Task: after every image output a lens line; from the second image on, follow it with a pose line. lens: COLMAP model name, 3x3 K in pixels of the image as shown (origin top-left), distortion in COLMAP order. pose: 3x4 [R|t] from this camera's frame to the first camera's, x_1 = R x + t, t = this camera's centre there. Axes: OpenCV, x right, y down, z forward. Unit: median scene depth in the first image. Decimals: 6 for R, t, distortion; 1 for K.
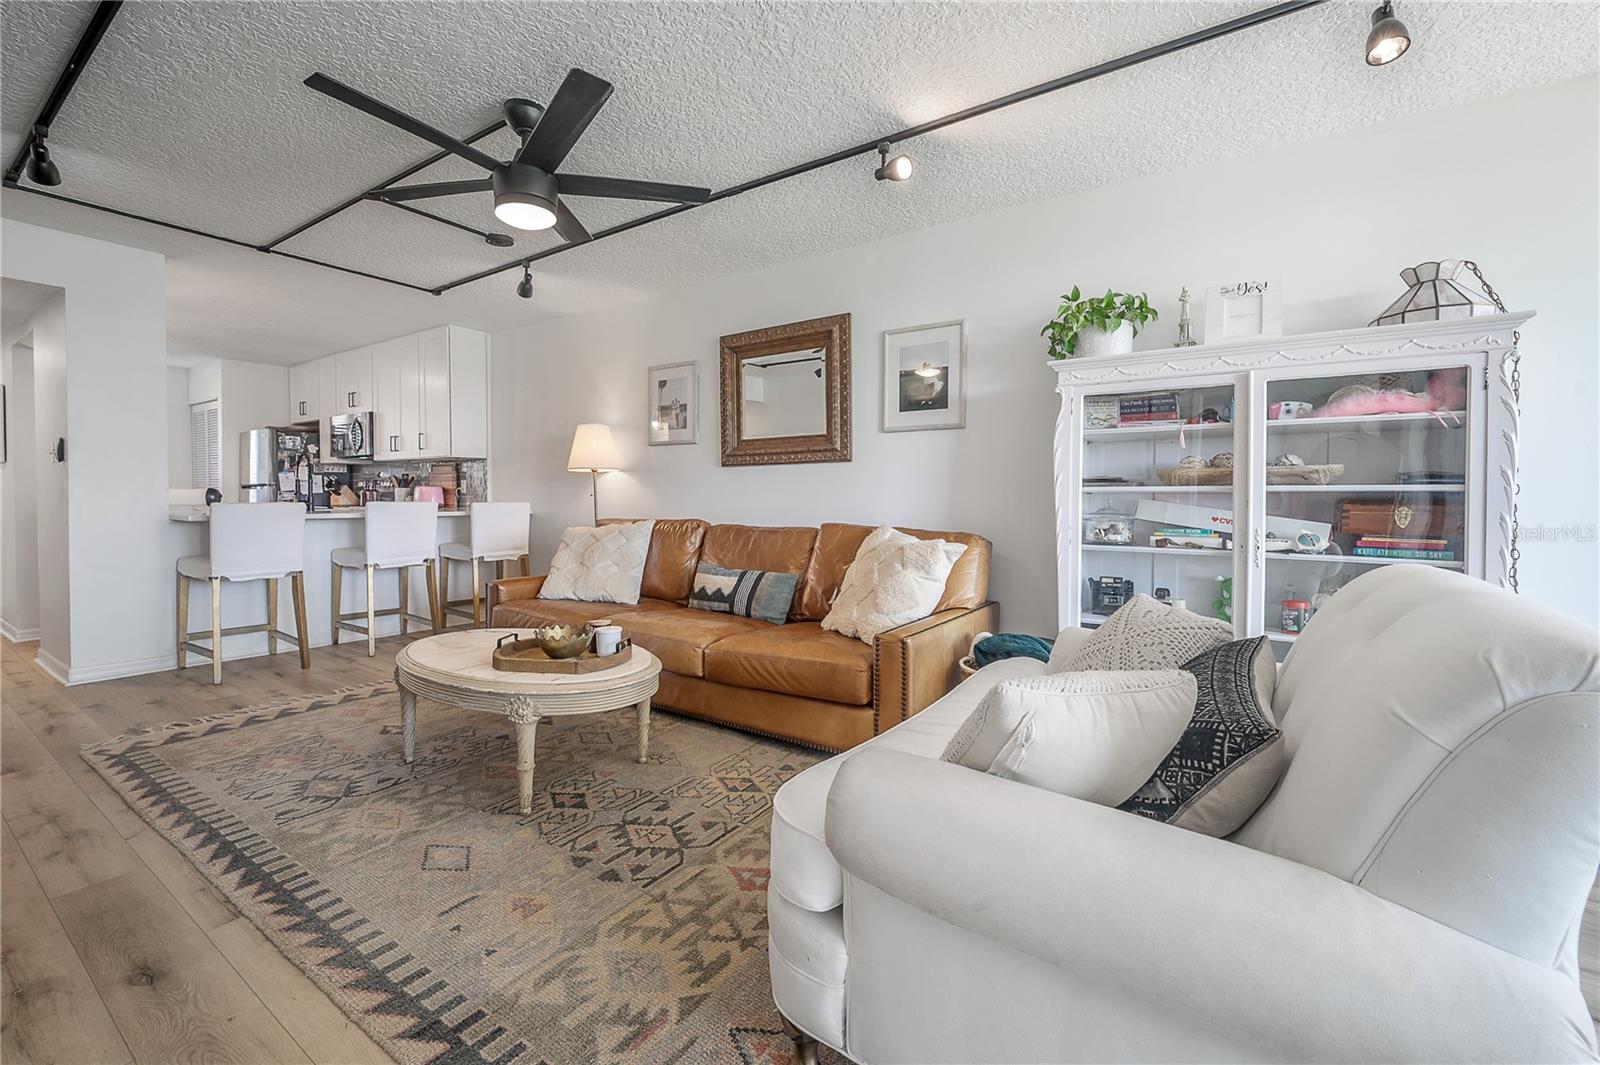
lens RADIAL K [[644.0, 0, 790.2], [0, 644.0, 499.9], [0, 0, 1]] dist [0.001589, 0.000108]
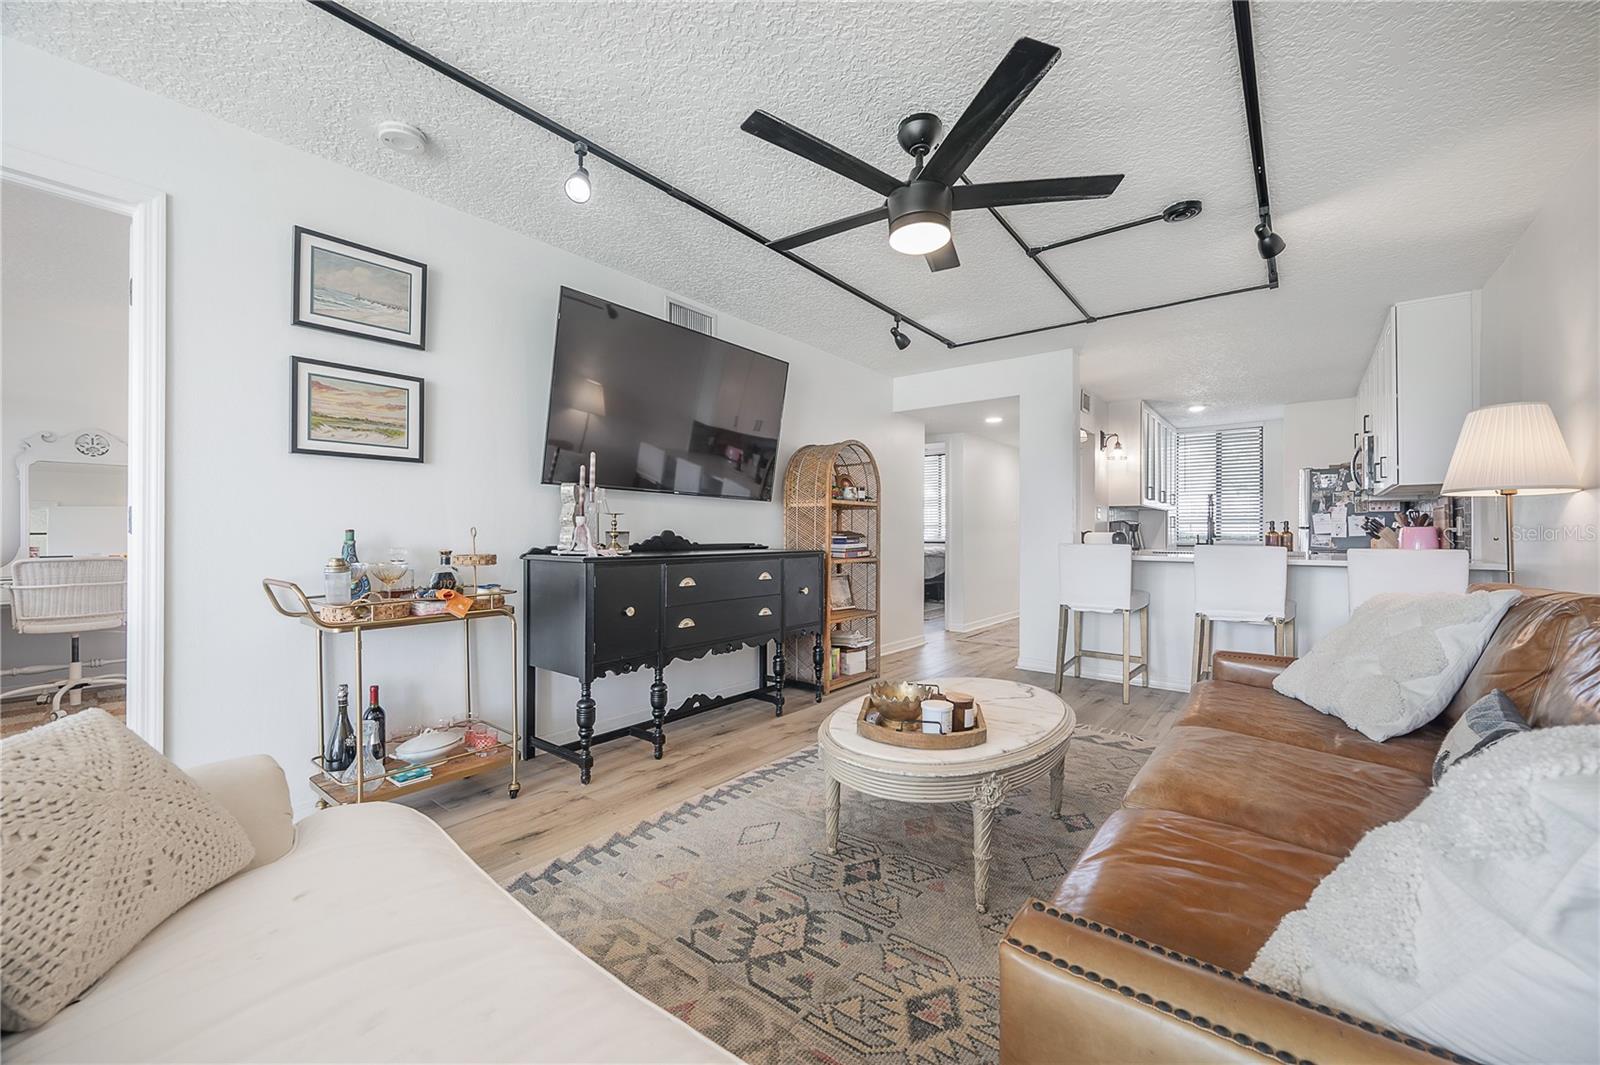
lens RADIAL K [[644.0, 0, 805.7], [0, 644.0, 535.0], [0, 0, 1]] dist [0.001589, 0.000108]
pose [[-0.060152, -0.002683, -0.998186, 0.608850], [-0.011103, 0.999936, -0.002018, -0.007148], [0.998127, 0.010962, -0.060178, 1.032351]]
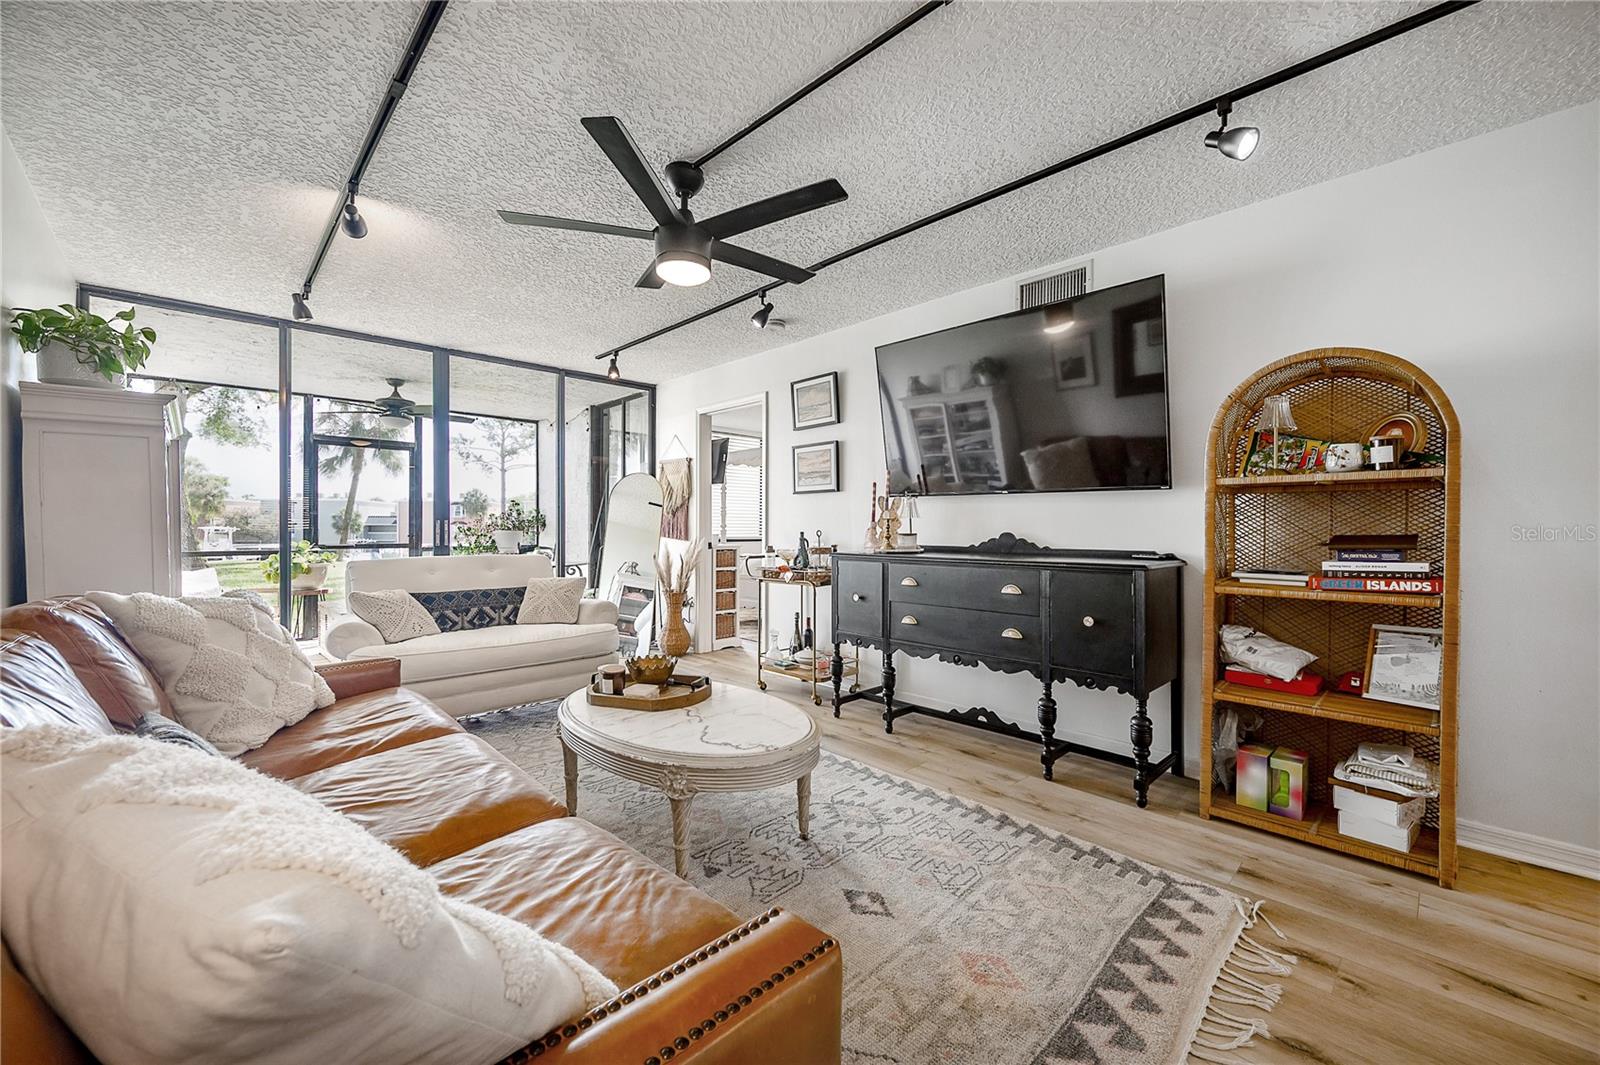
lens RADIAL K [[644.0, 0, 806.2], [0, 644.0, 529.4], [0, 0, 1]] dist [0.001589, 0.000108]
pose [[-0.979828, 0.002663, 0.199824, -0.944054], [0.007572, 0.999688, 0.023804, -0.071656], [-0.199699, 0.024836, -0.979543, 2.287632]]
